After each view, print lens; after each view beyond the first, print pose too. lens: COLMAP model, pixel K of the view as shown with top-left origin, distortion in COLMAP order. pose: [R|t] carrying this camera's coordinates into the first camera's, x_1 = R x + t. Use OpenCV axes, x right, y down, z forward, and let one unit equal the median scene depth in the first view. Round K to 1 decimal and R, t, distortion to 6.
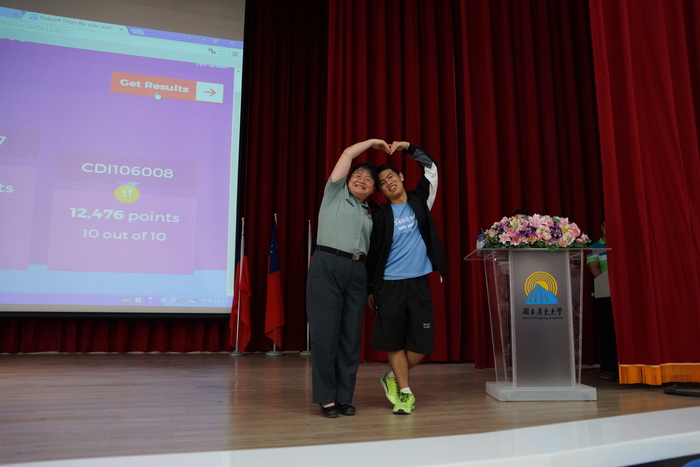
lens RADIAL K [[548.0, 0, 350.0], [0, 548.0, 233.5], [0, 0, 1]] dist [-0.054784, 0.004497]
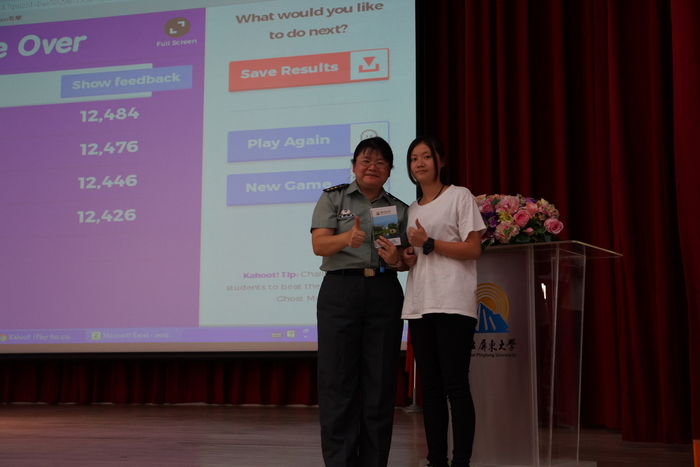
lens RADIAL K [[913.3, 0, 363.5], [0, 913.3, 234.7], [0, 0, 1]] dist [0.025960, 0.080950]
pose [[0.847496, -0.073463, -0.525694, 0.358115], [0.083092, 0.996528, -0.005303, 0.002944], [0.524259, -0.039187, 0.850657, 0.002805]]
